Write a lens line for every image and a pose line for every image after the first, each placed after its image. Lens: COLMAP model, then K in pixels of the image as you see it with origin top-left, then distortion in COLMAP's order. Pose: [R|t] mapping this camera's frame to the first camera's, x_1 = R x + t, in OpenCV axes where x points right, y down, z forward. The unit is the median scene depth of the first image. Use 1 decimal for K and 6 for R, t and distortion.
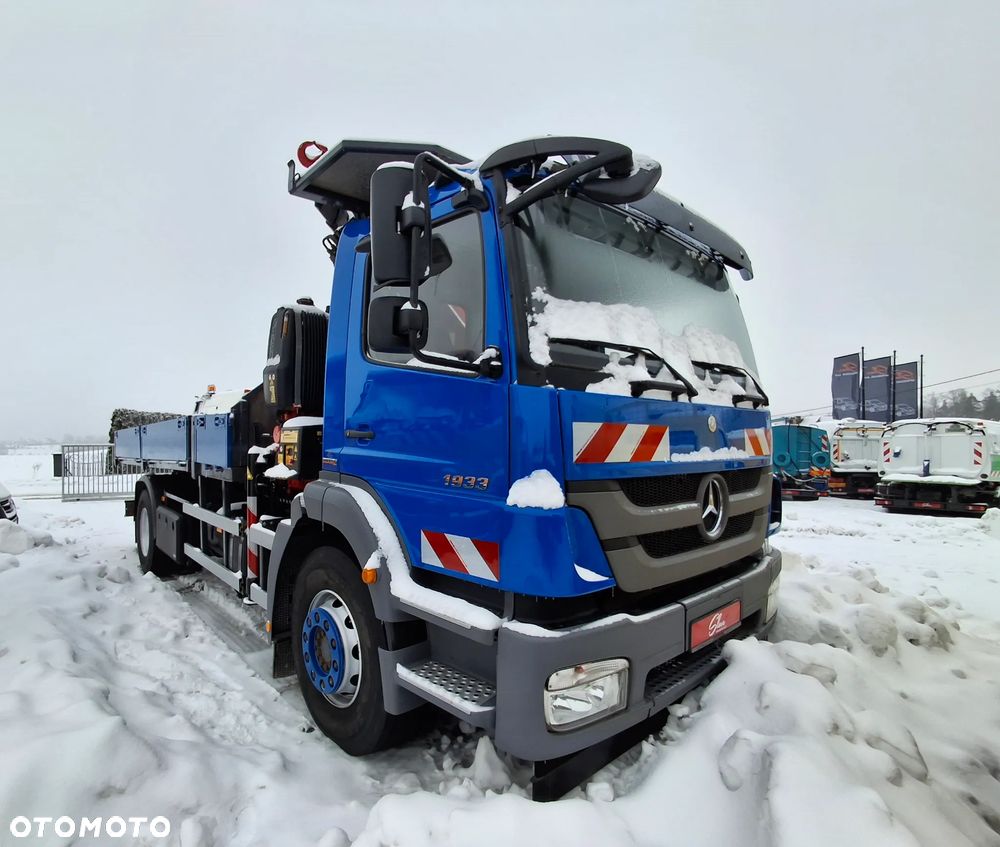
lens RADIAL K [[516.4, 0, 437.9], [0, 516.4, 448.4], [0, 0, 1]] dist [-0.001521, 0.000250]
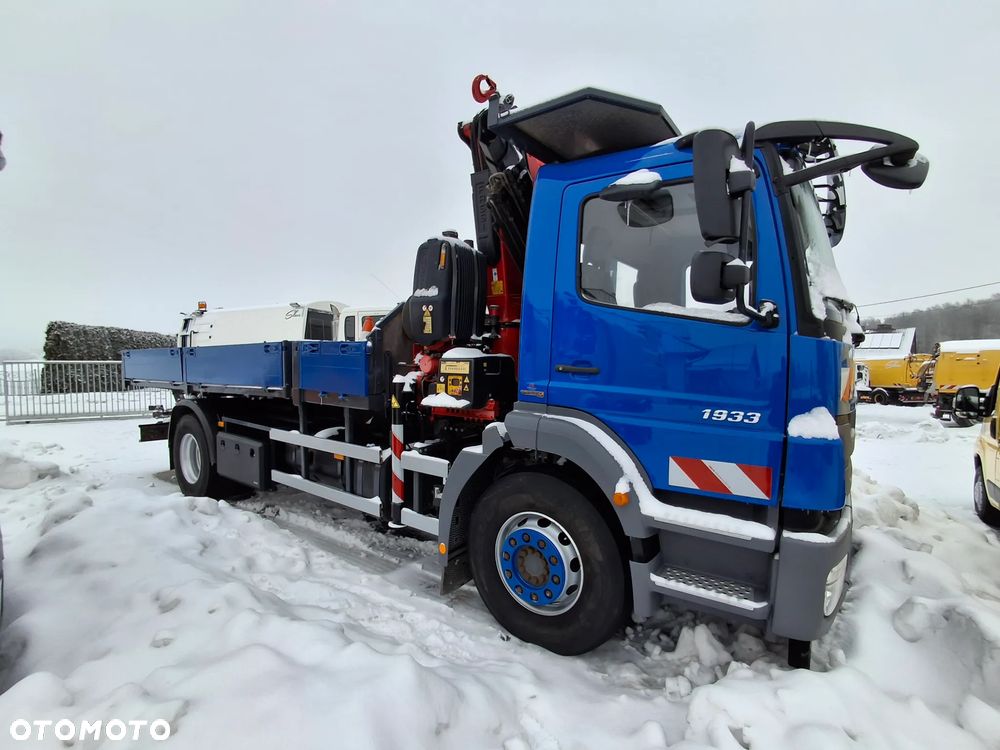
lens RADIAL K [[457.2, 0, 505.2], [0, 457.2, 395.9], [0, 0, 1]] dist [-0.000751, 0.000490]
pose [[0.967549, -0.005892, 0.252614, -0.426935], [-0.010065, 0.998036, 0.061829, -0.023702], [-0.252482, -0.062365, 0.965590, 0.083823]]
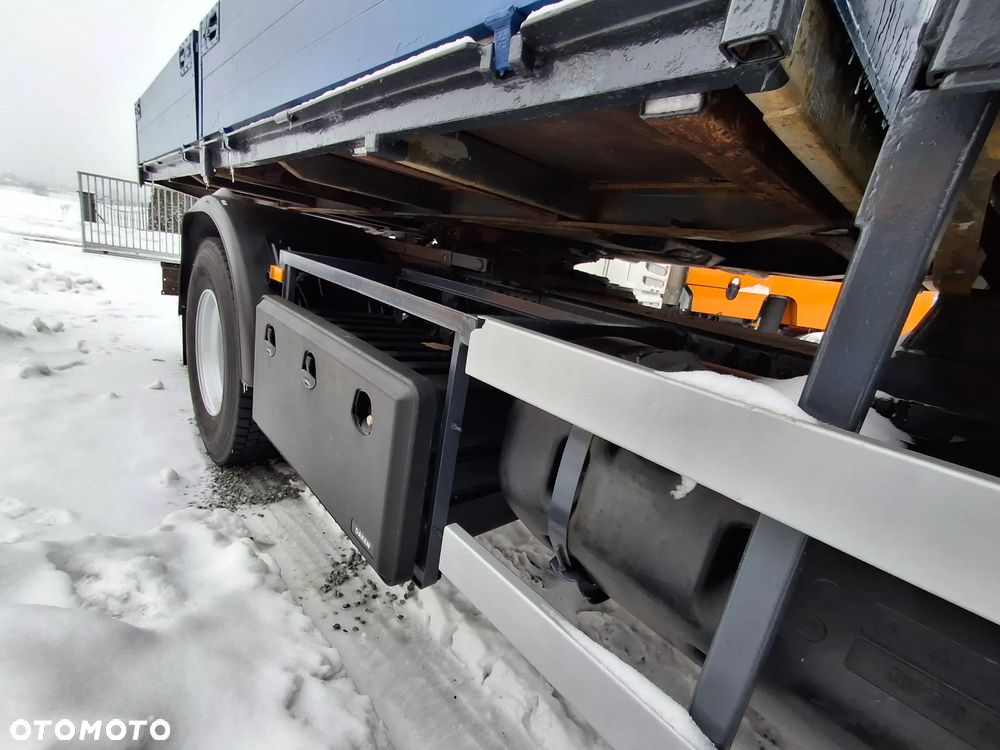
lens RADIAL K [[457.2, 0, 505.2], [0, 457.2, 395.9], [0, 0, 1]] dist [-0.000751, 0.000490]
pose [[0.984490, 0.143095, 0.101504, -0.753518], [-0.165194, 0.950913, 0.261676, 0.132767], [-0.059077, -0.274386, 0.959803, 1.287872]]
